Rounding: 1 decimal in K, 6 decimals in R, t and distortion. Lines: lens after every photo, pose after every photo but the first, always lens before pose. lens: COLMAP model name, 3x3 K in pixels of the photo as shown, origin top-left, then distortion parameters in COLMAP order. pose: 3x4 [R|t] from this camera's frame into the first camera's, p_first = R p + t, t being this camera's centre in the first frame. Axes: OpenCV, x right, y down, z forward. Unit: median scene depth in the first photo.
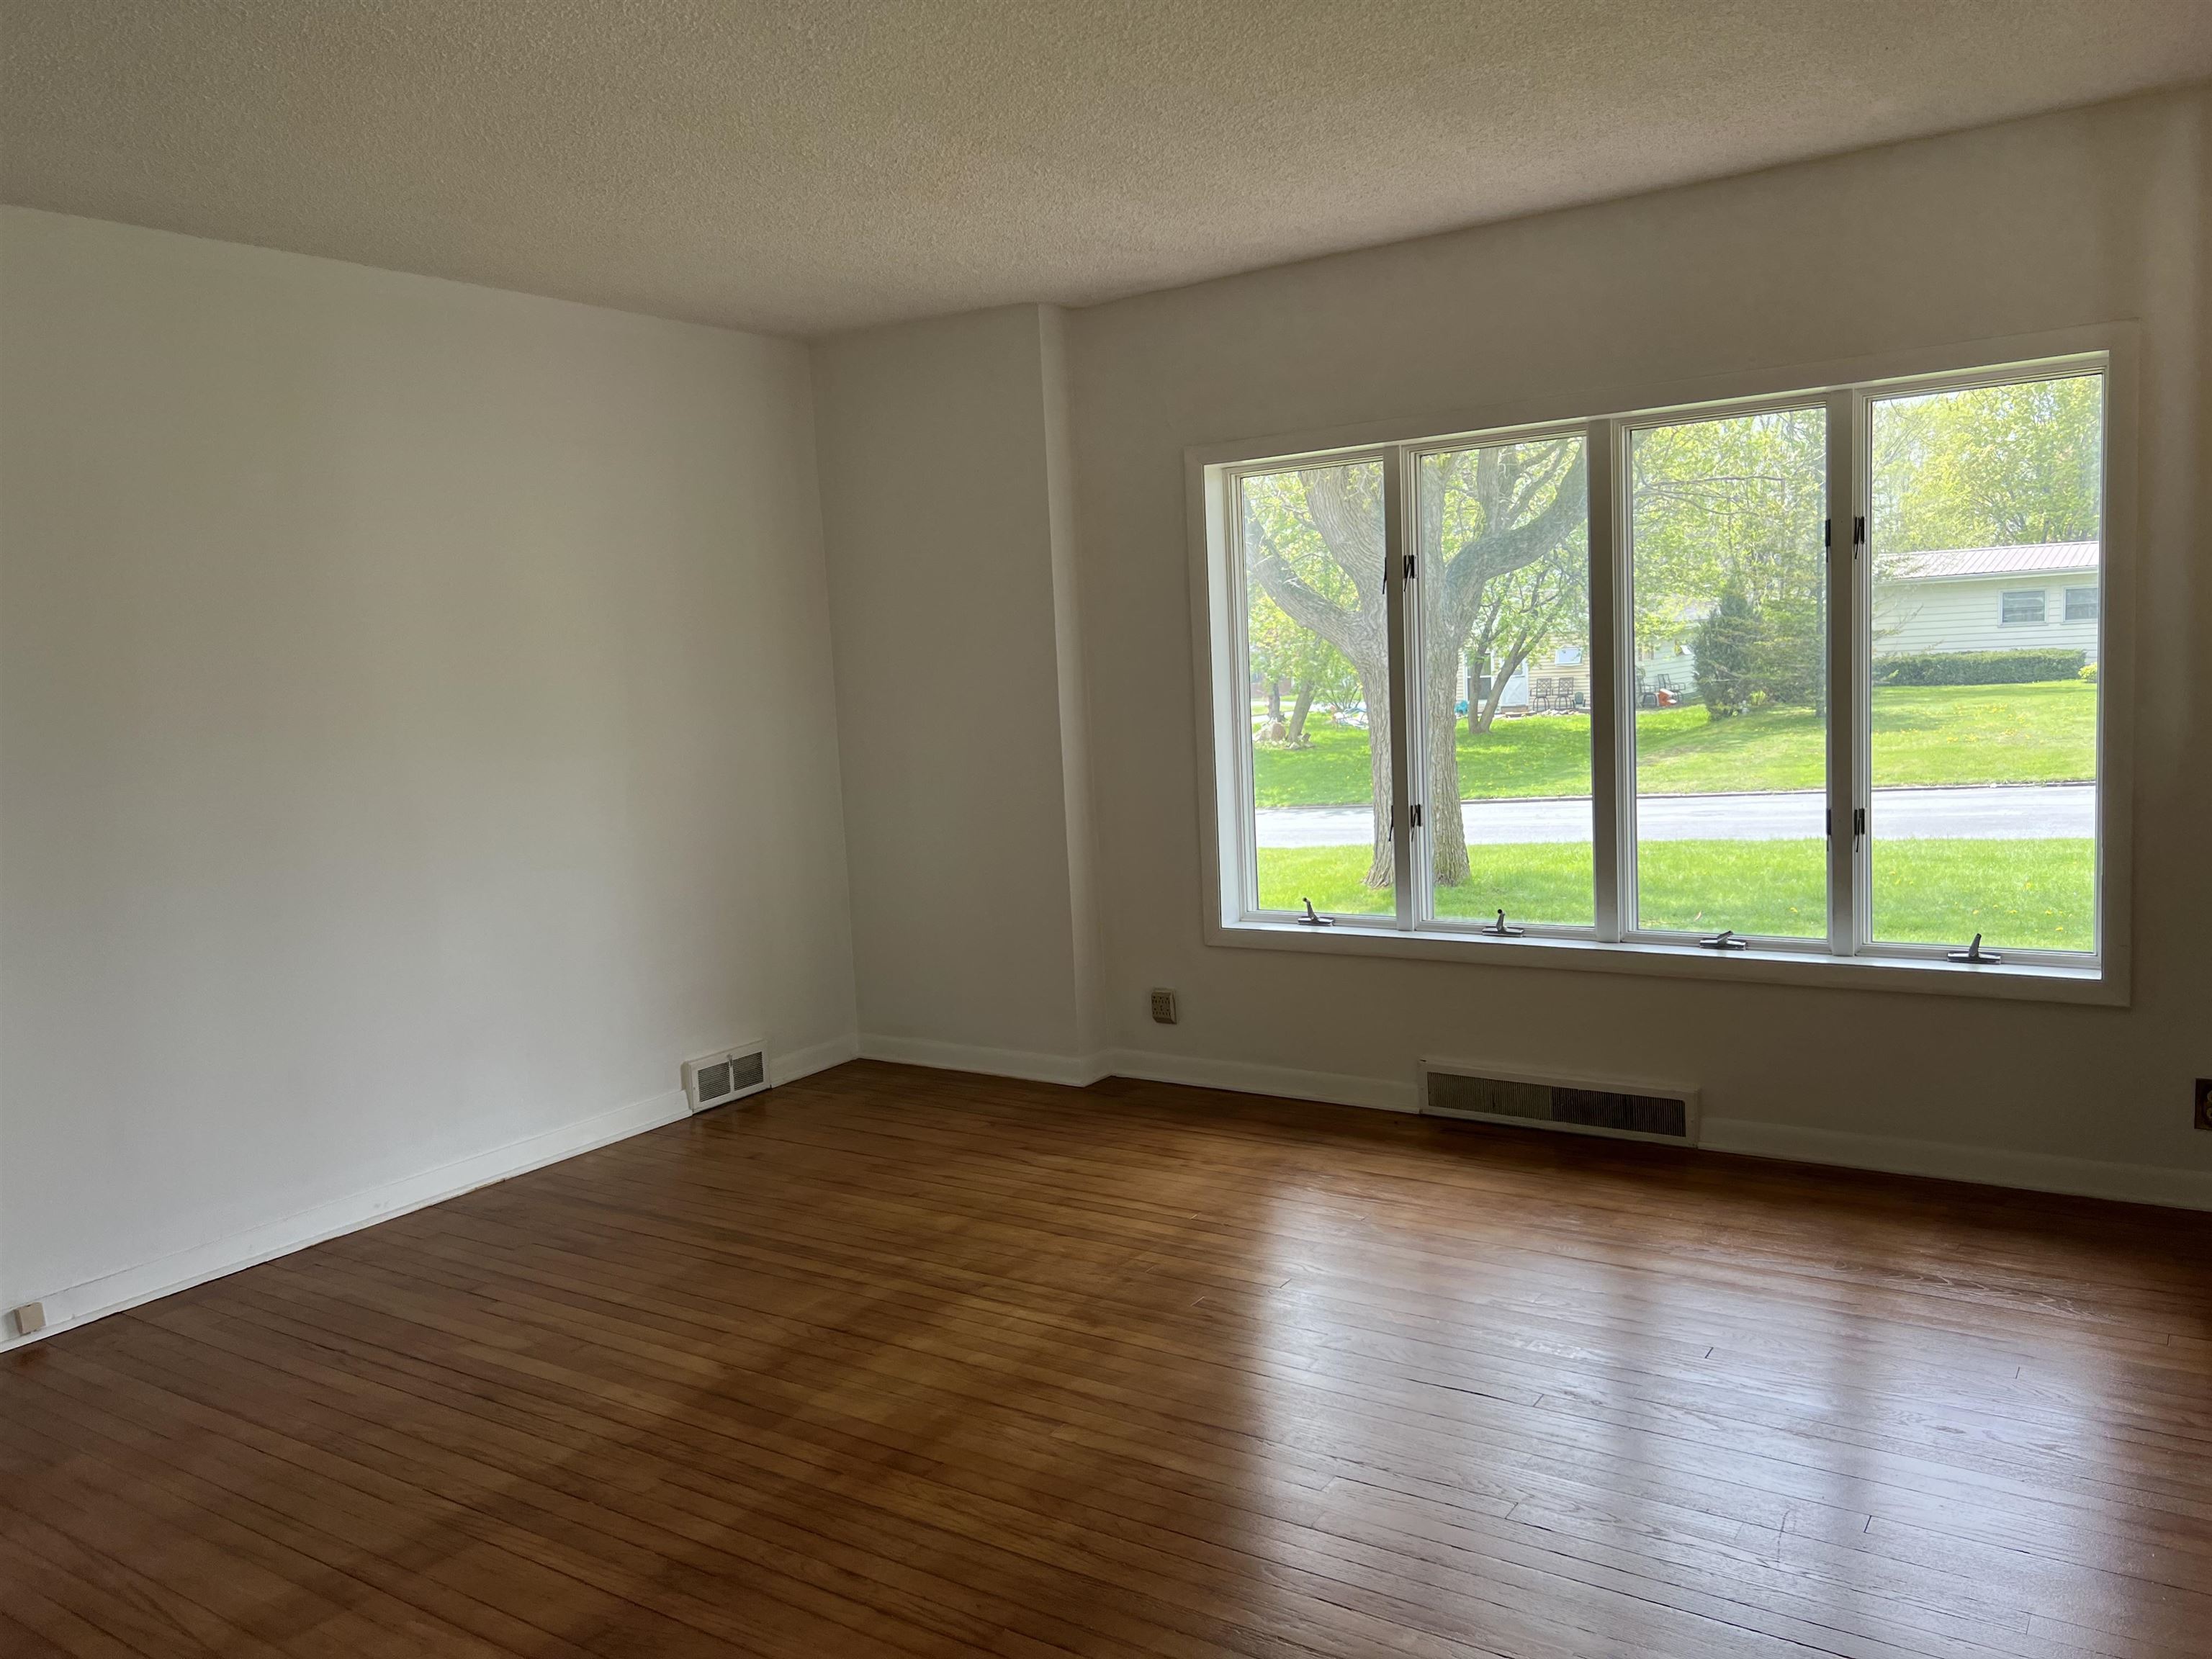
lens RADIAL K [[1688.3, 0, 1106.0], [0, 1688.3, 829.5], [0, 0, 1]] dist [0.107732, -0.148239]
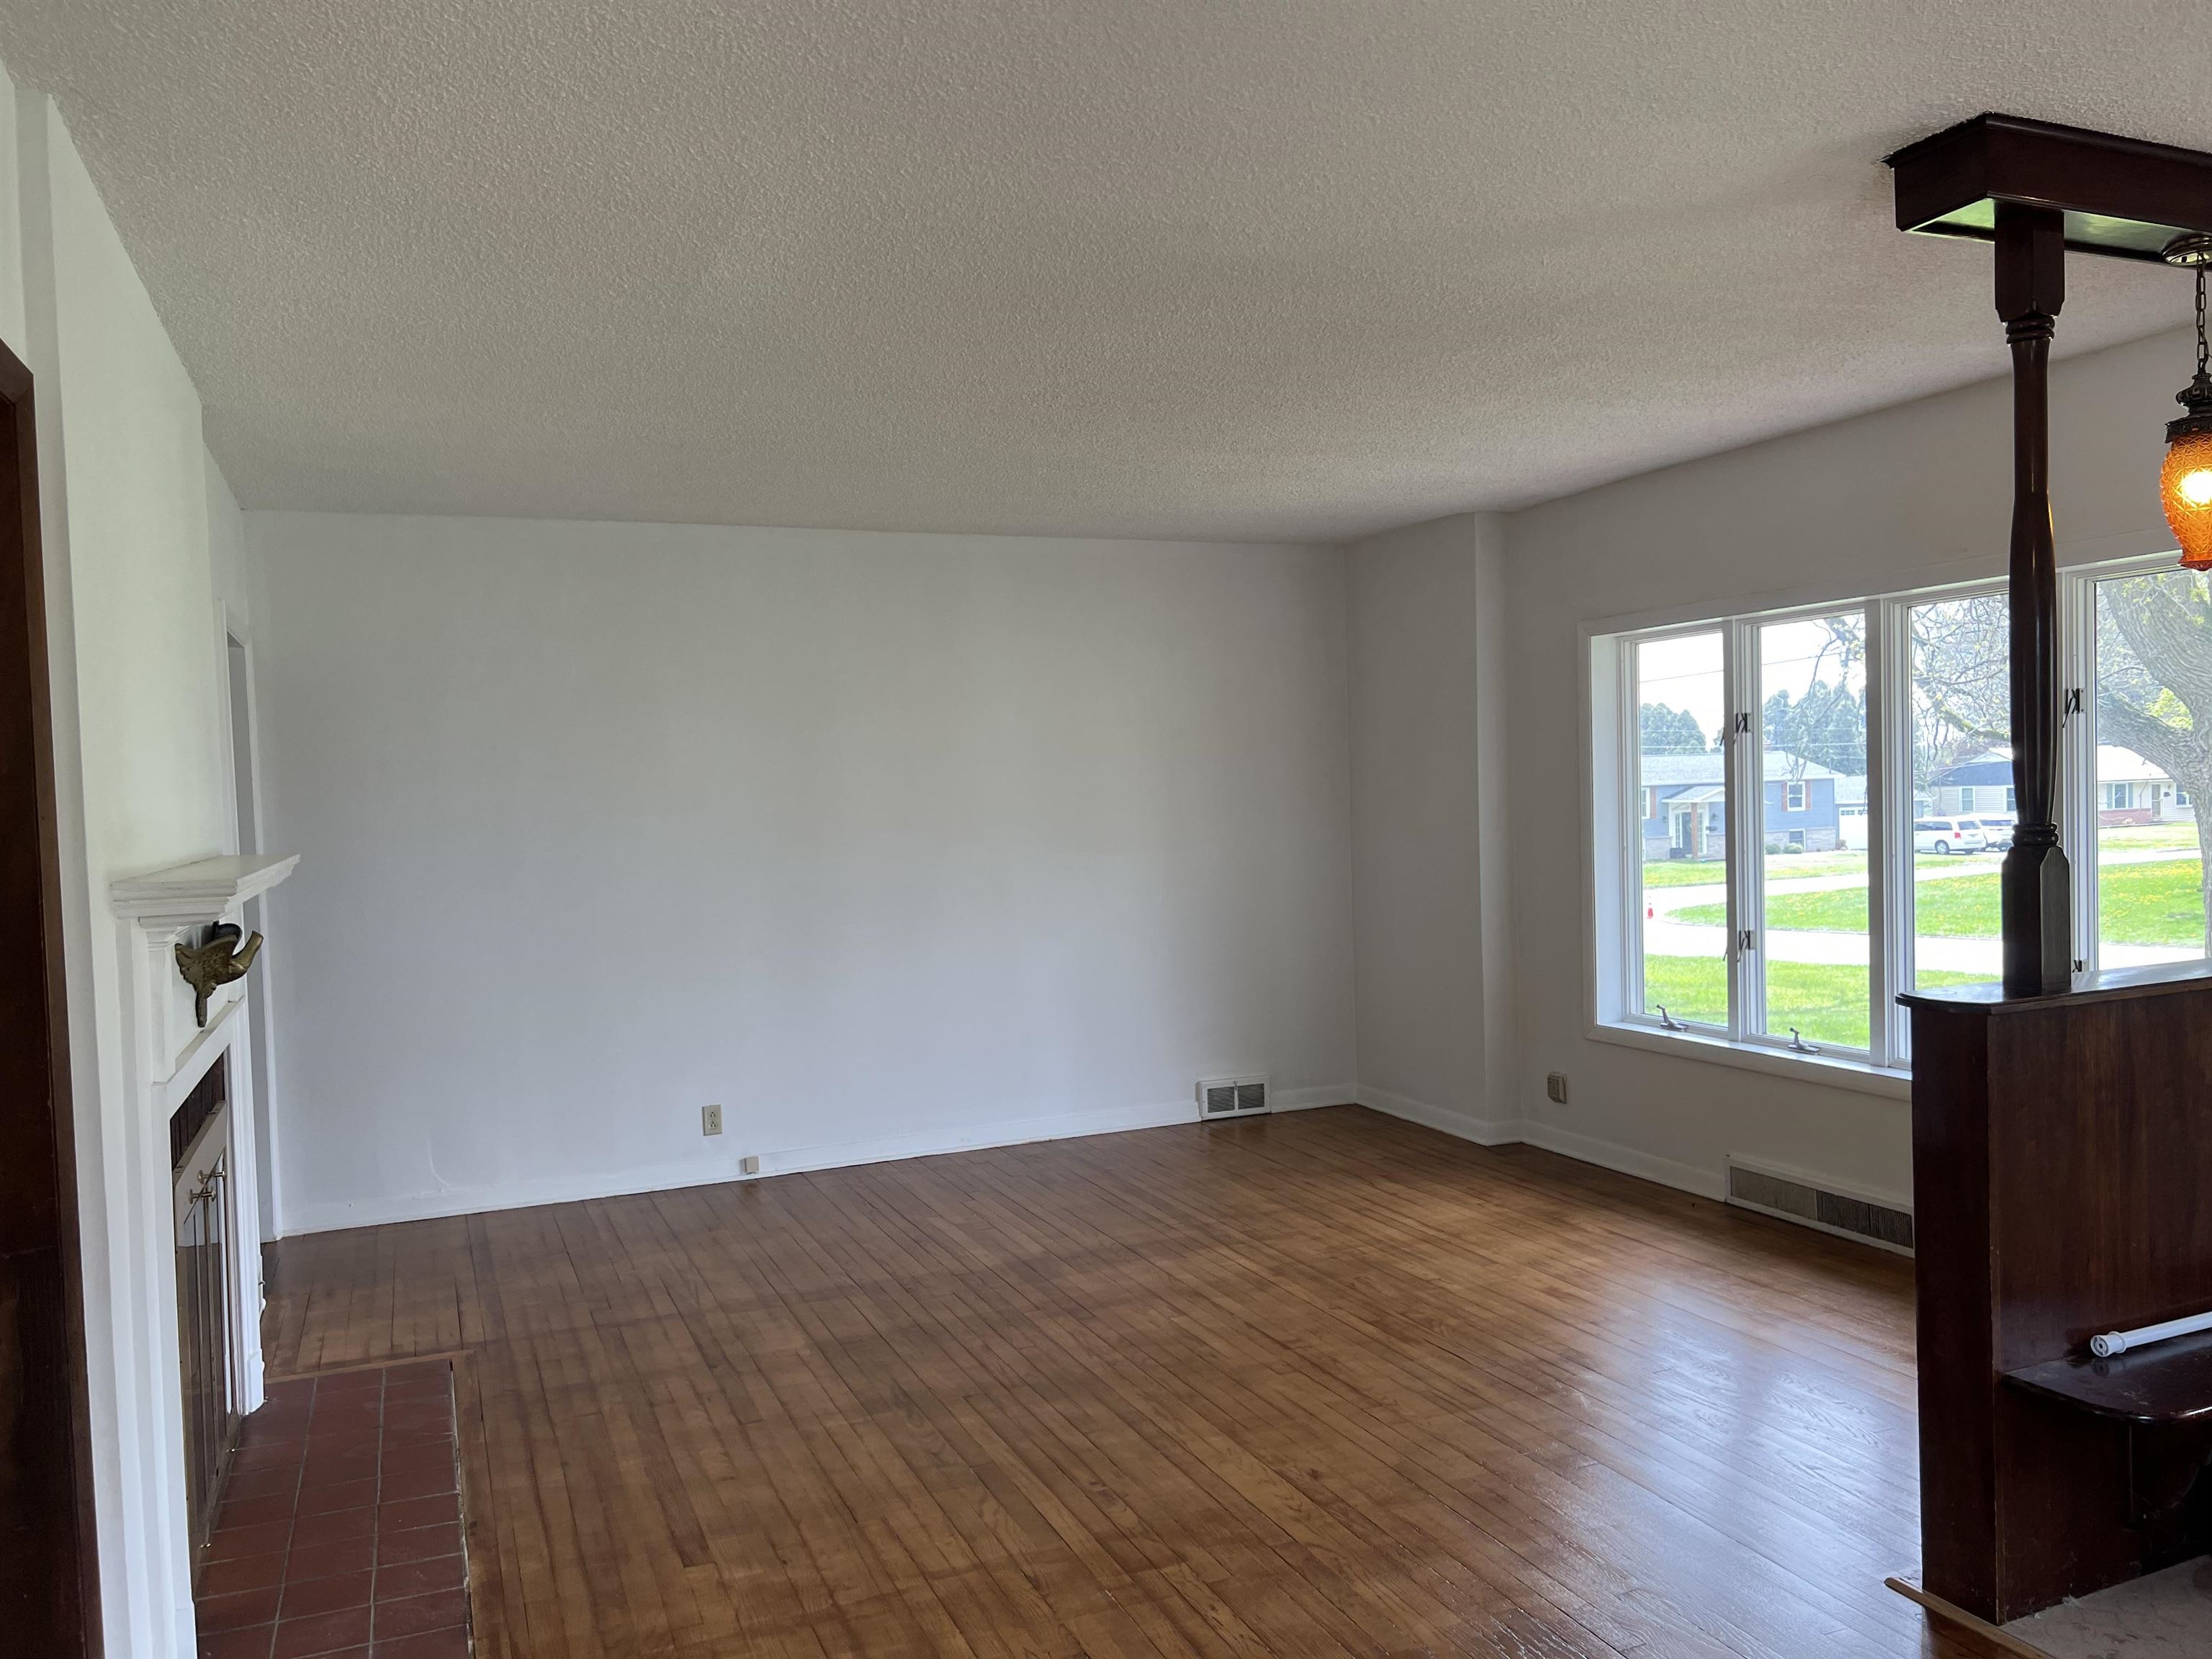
lens RADIAL K [[1688.3, 0, 1106.0], [0, 1688.3, 829.5], [0, 0, 1]] dist [0.107732, -0.148239]
pose [[0.838604, 0.039658, -0.543296, 0.465692], [-0.069969, 0.996927, -0.035230, -0.012027], [0.540229, 0.067558, 0.838802, -0.206932]]
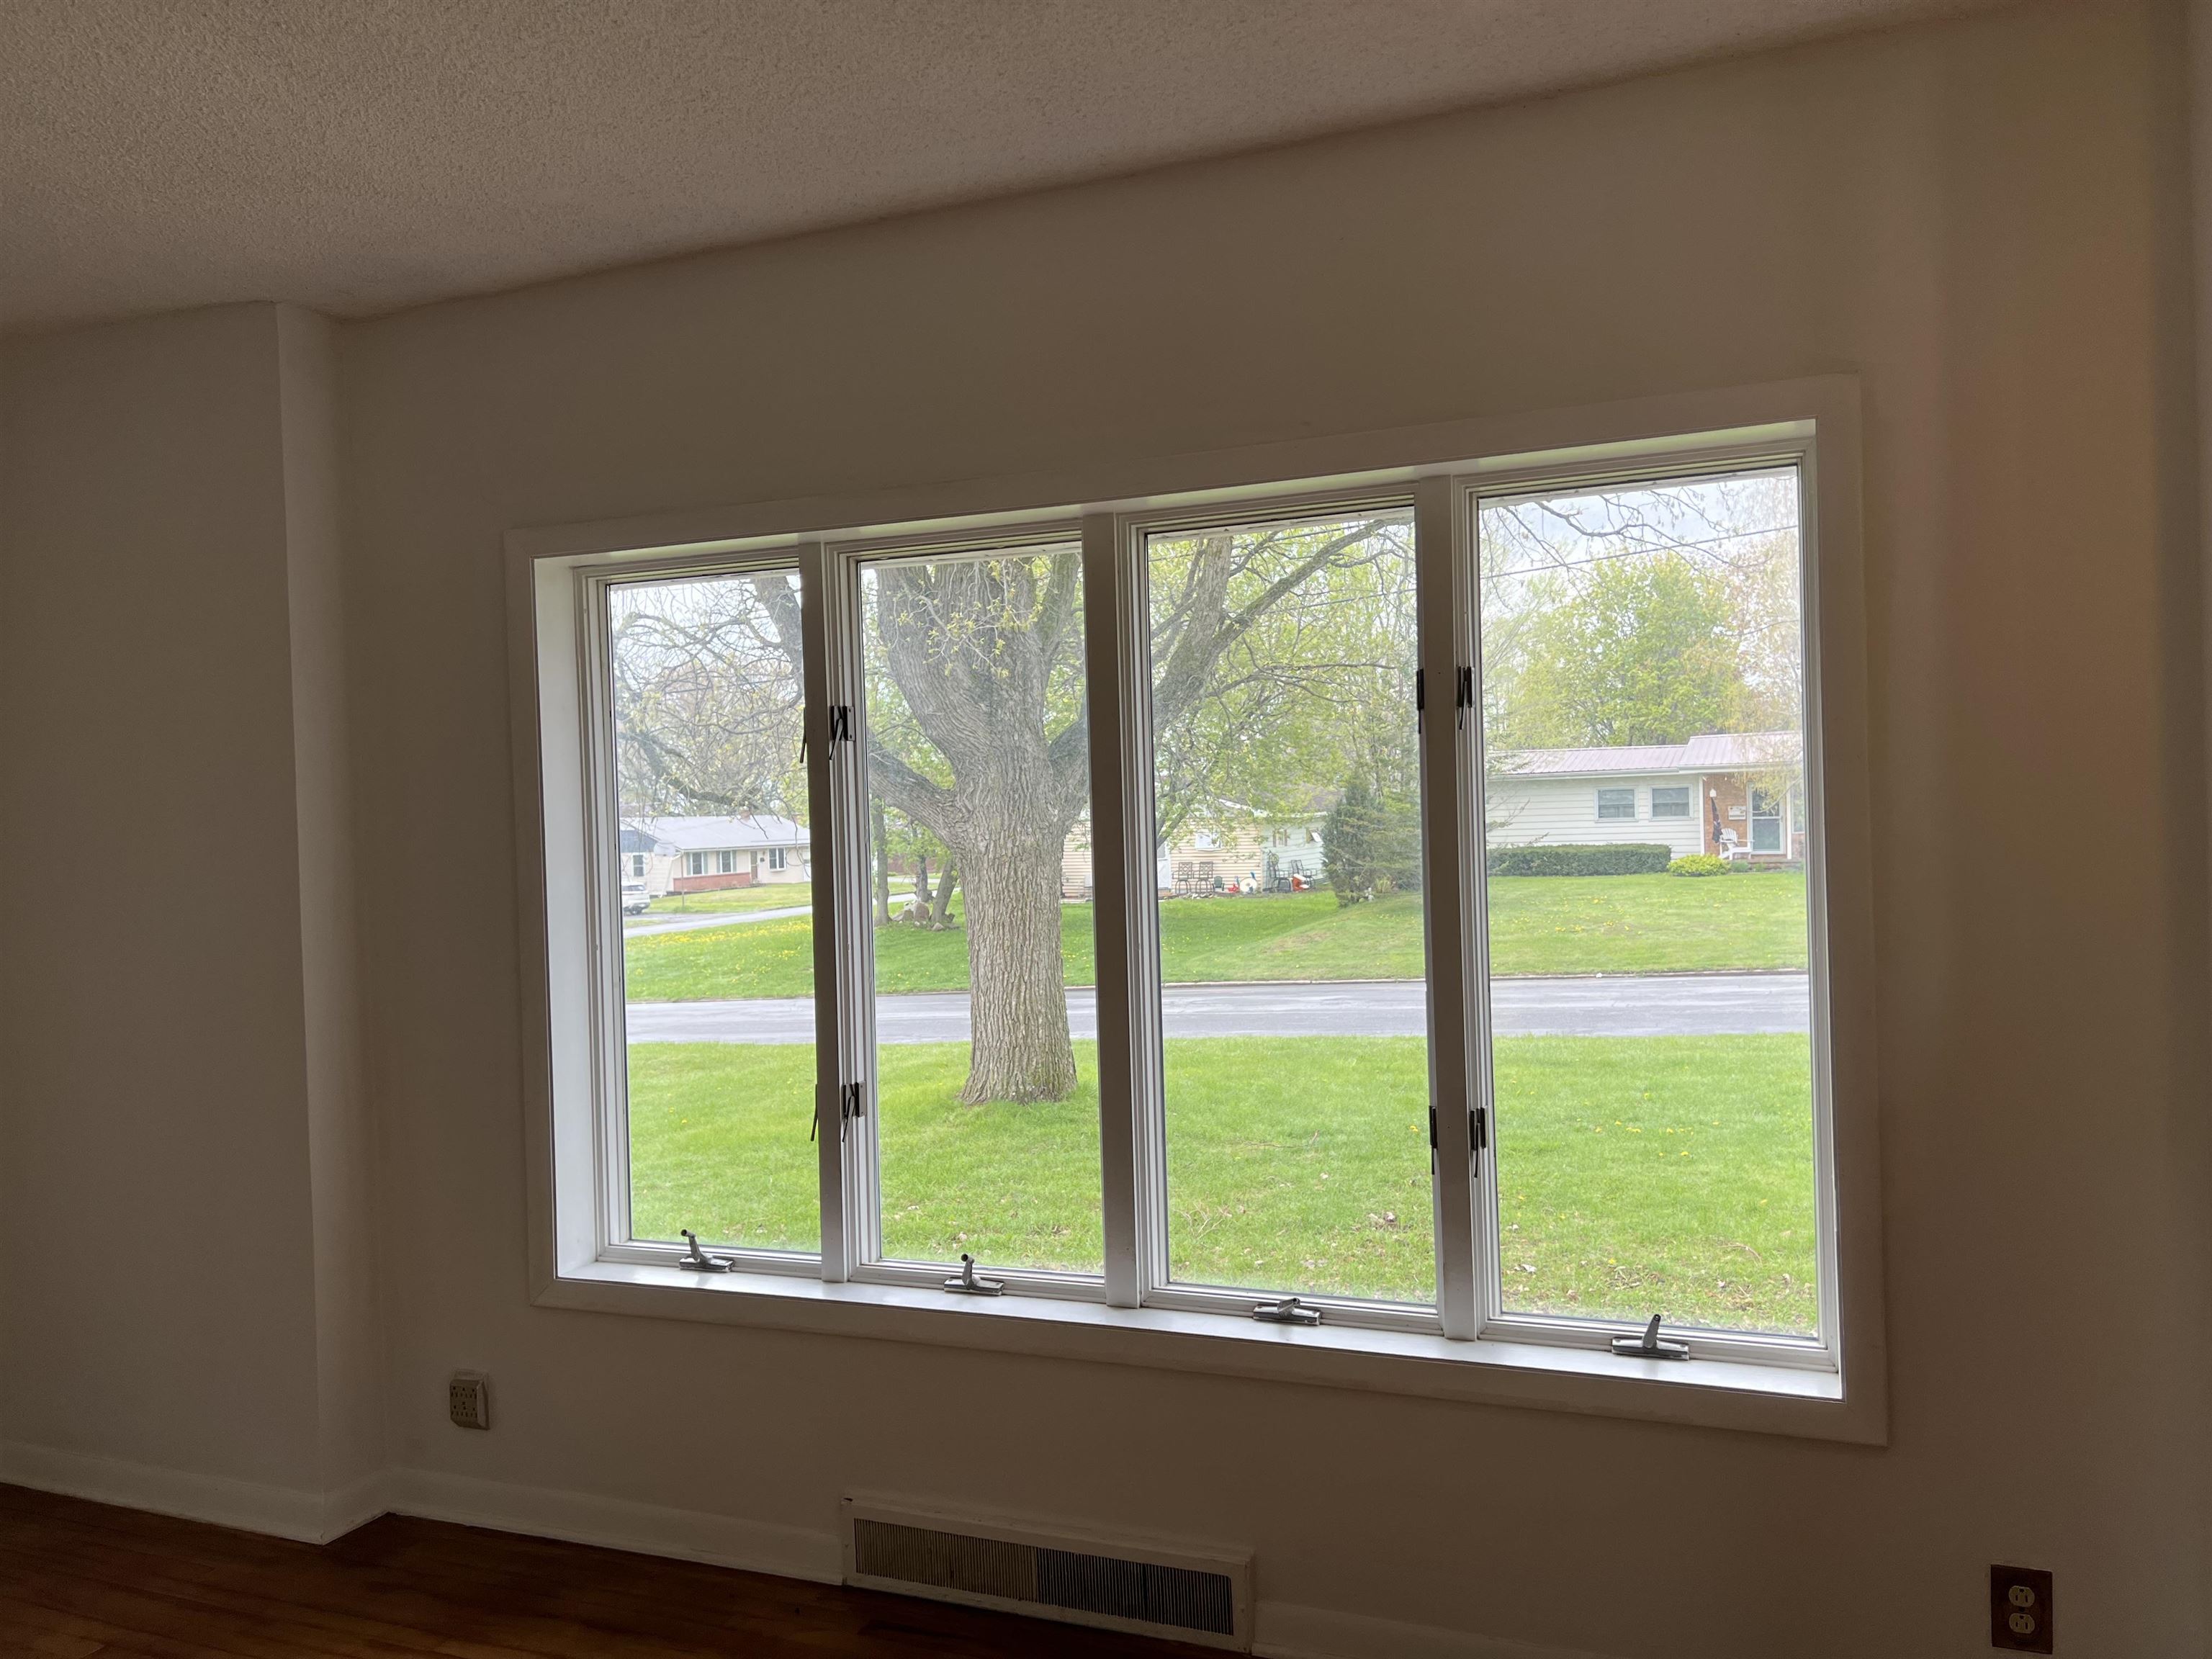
lens RADIAL K [[1690.0, 0, 1096.8], [0, 1690.0, 848.9], [0, 0, 1]] dist [0.106132, -0.160259]
pose [[0.981191, 0.015595, 0.192408, 0.156113], [0.002323, 0.995705, -0.092553, -0.045998], [-0.193025, 0.091259, 0.976941, 0.351506]]
